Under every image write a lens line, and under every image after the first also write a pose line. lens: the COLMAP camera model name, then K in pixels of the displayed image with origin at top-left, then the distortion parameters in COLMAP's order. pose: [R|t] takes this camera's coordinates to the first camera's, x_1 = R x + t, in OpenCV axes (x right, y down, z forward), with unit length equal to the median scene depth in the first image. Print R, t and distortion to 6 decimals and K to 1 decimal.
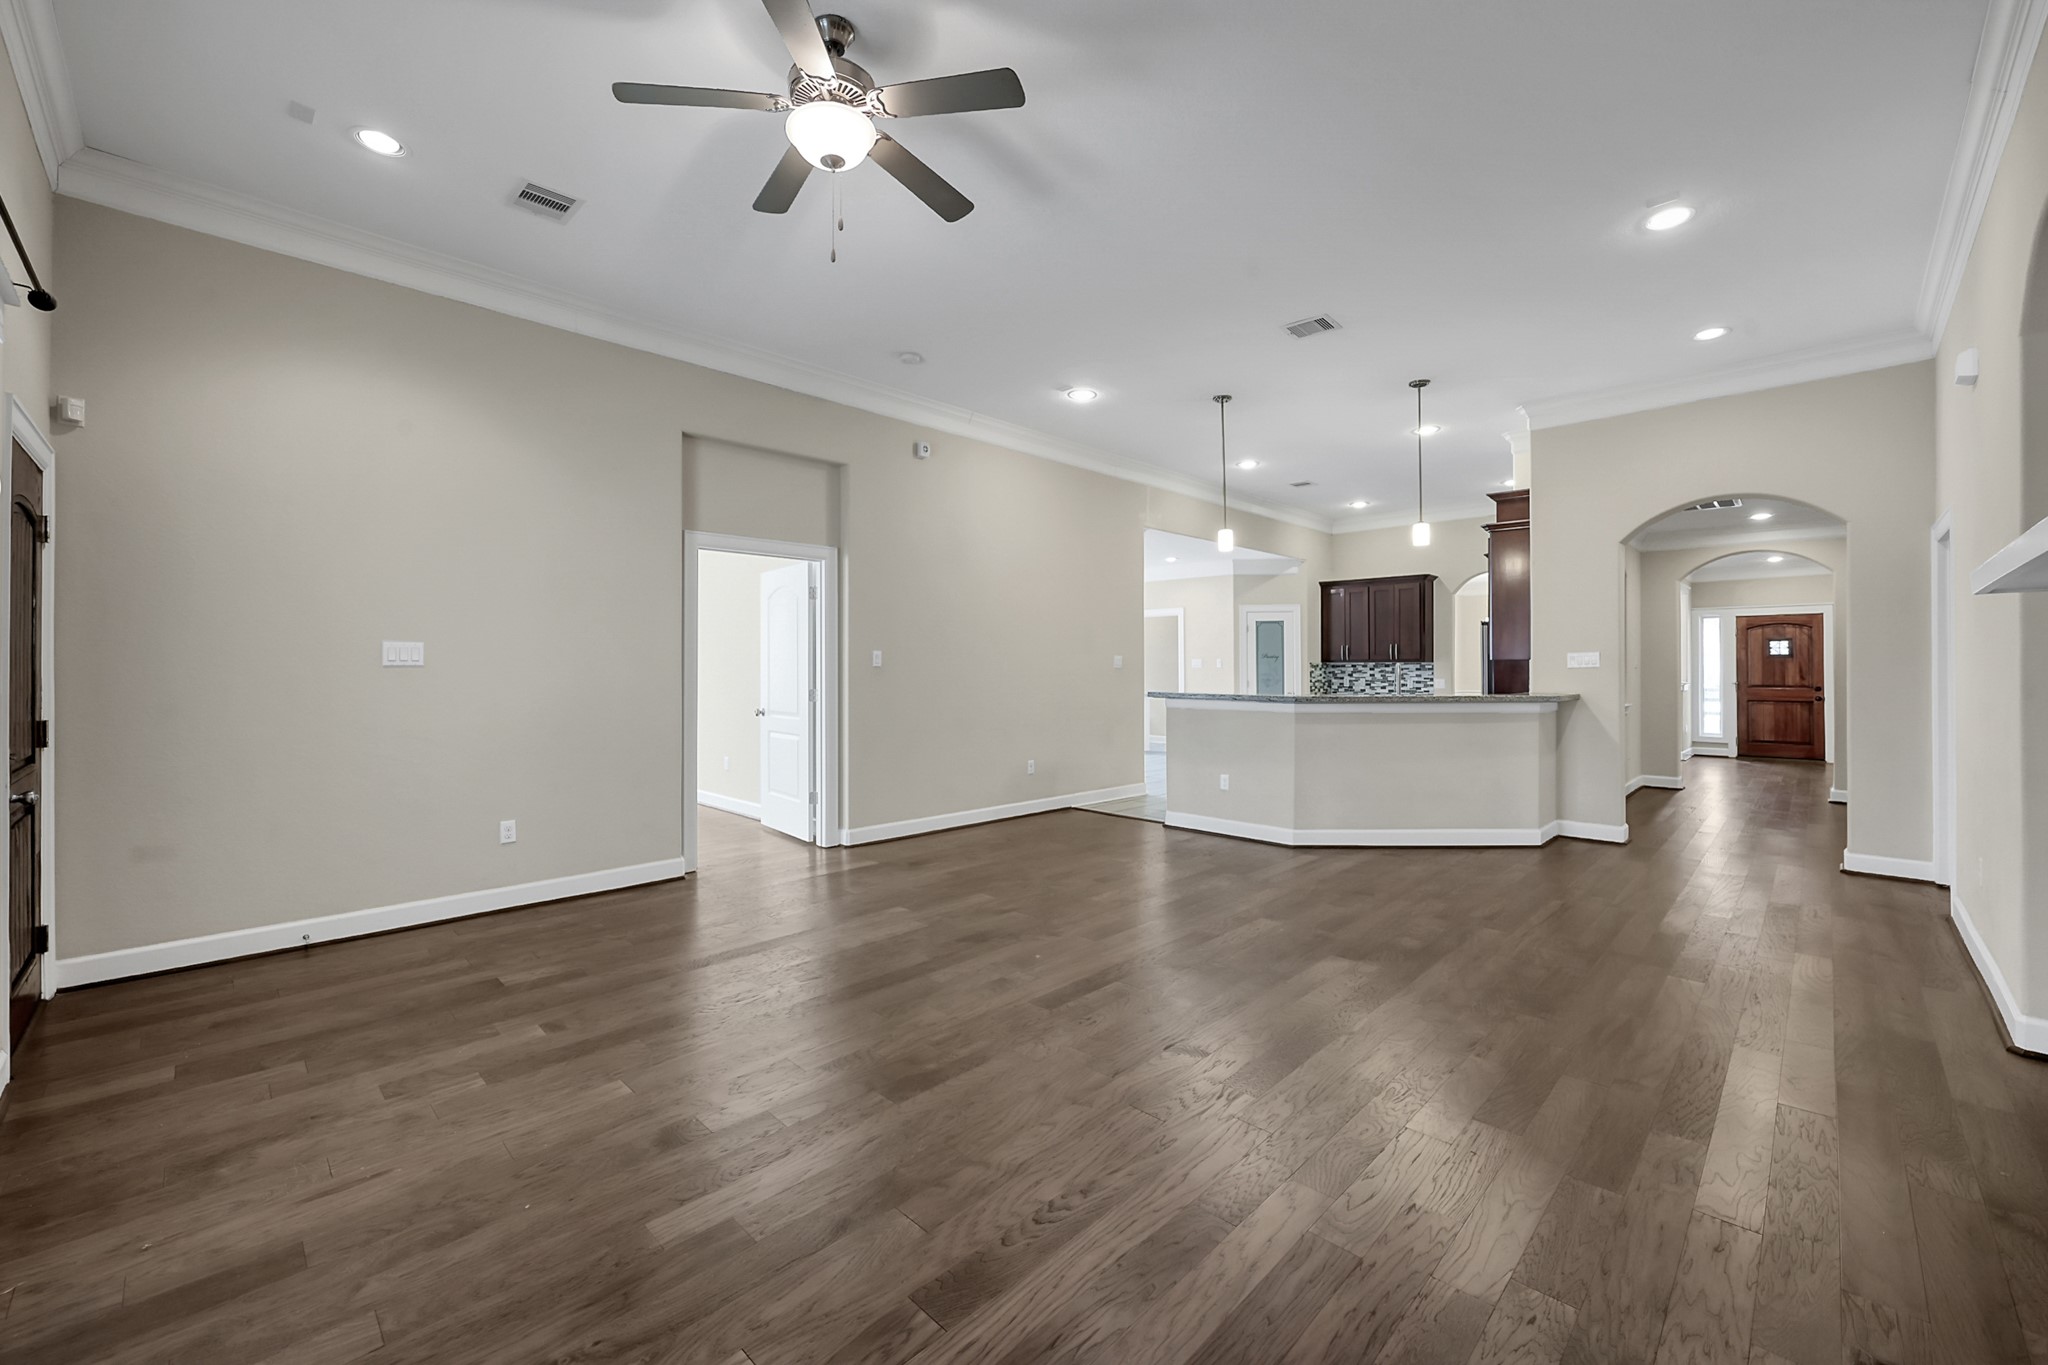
lens RADIAL K [[824.7, 0, 1028.6], [0, 824.7, 667.9], [0, 0, 1]] dist [0.000226, 0.000082]
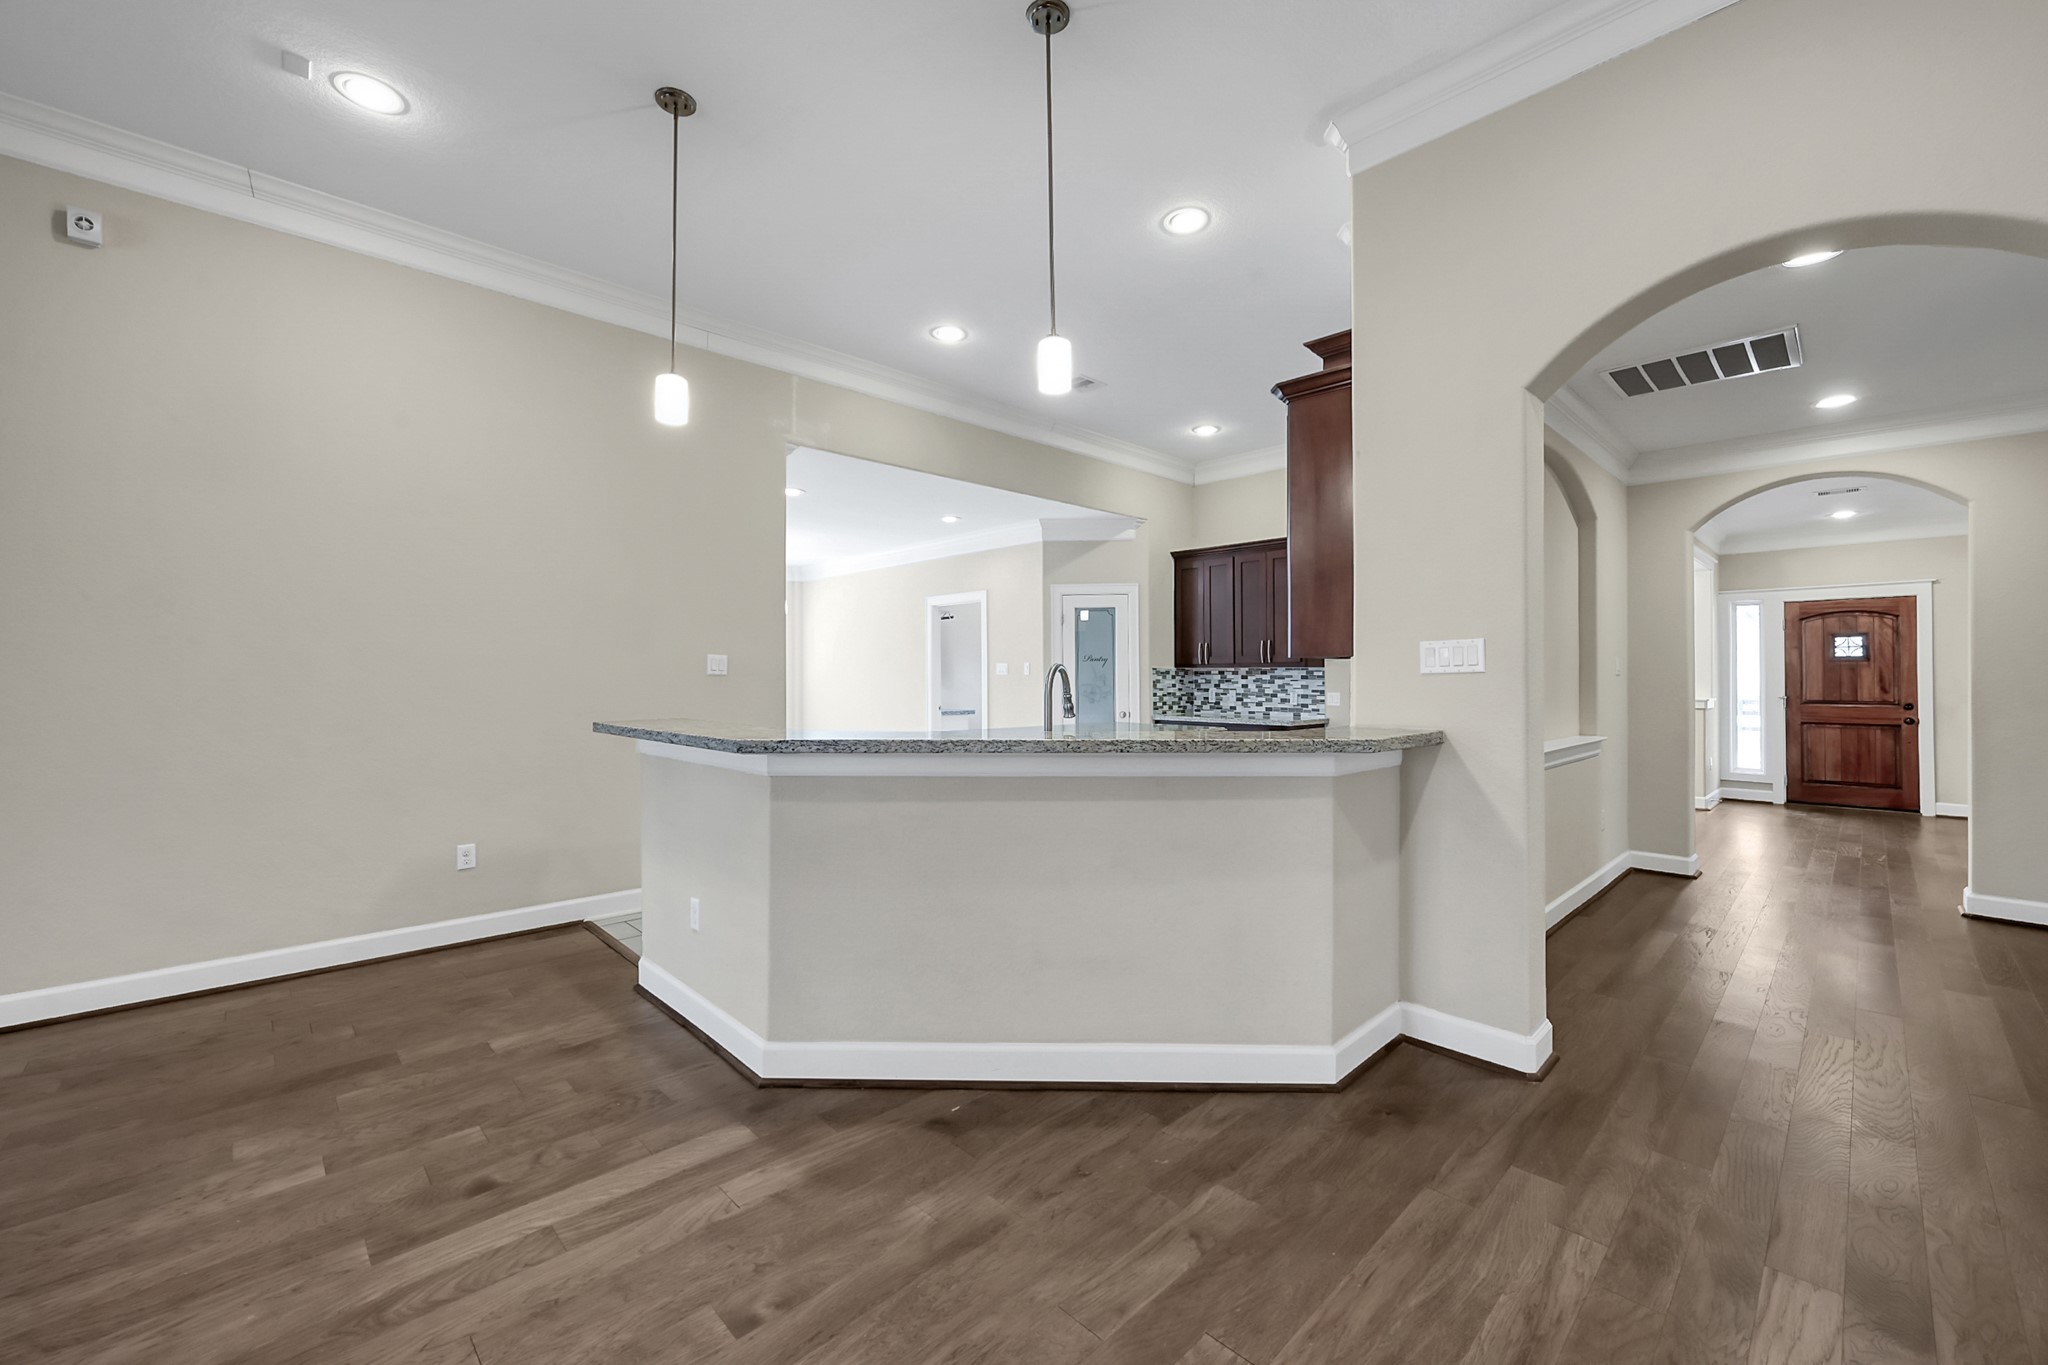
lens RADIAL K [[824.7, 0, 1025.4], [0, 824.7, 675.2], [0, 0, 1]] dist [0.000226, 0.000082]
pose [[0.999553, 0.000338, -0.029910, 0.249838], [-0.000389, 0.999998, -0.001700, 0.000952], [0.029910, 0.001711, 0.999551, 0.298682]]
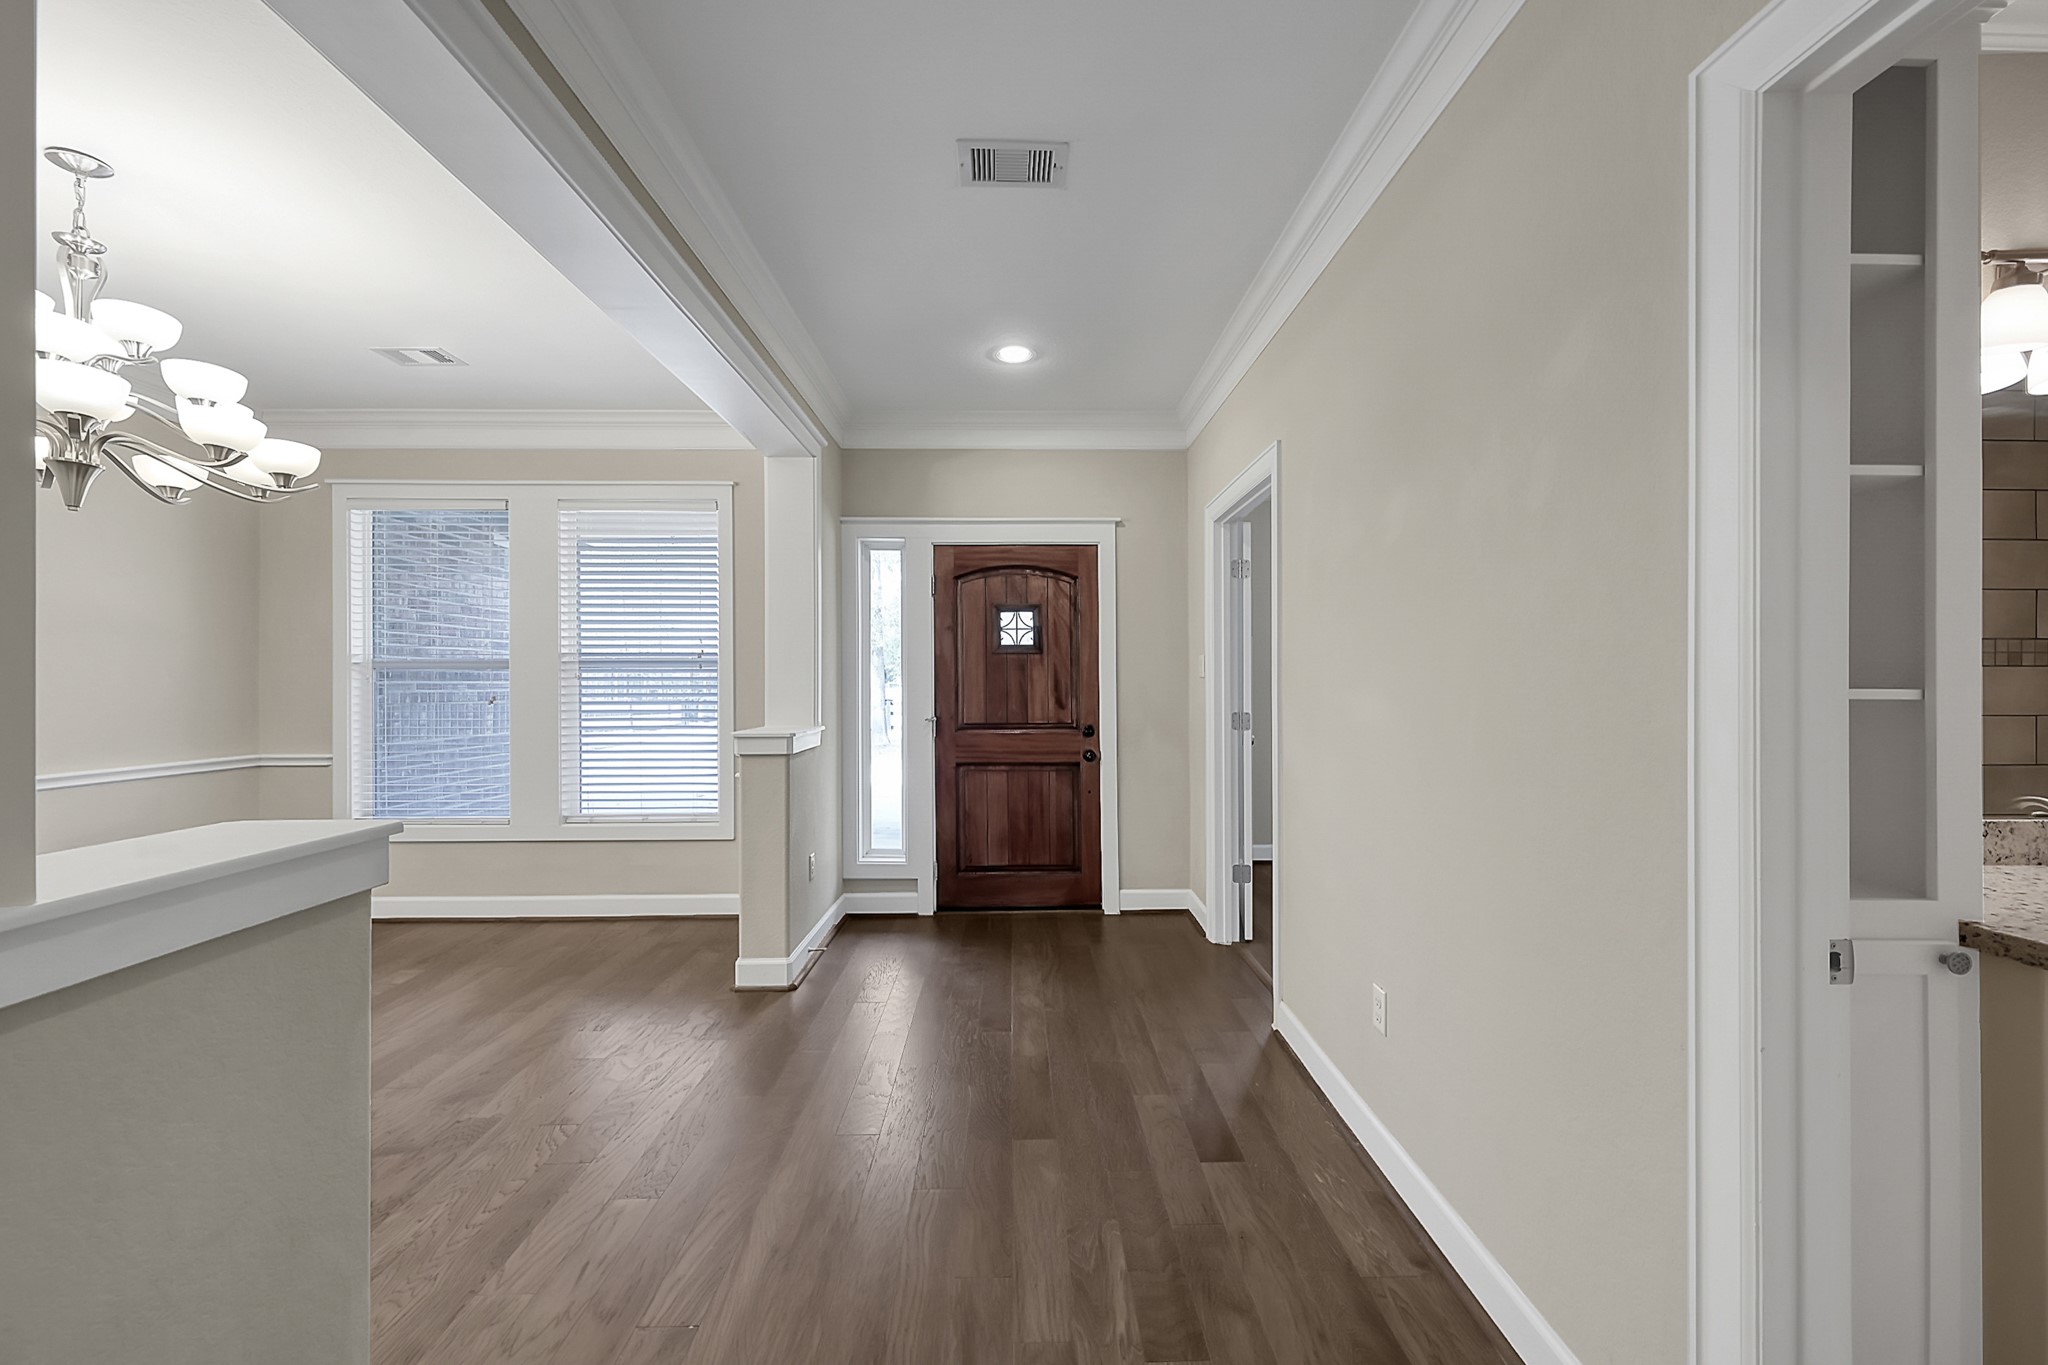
lens RADIAL K [[824.7, 0, 1030.1], [0, 824.7, 683.4], [0, 0, 1]] dist [0.000226, 0.000082]
pose [[0.710770, -0.005952, 0.703399, 0.656635], [0.001429, 0.999974, 0.007017, -0.000856], [-0.703423, -0.003982, 0.710761, 0.737289]]
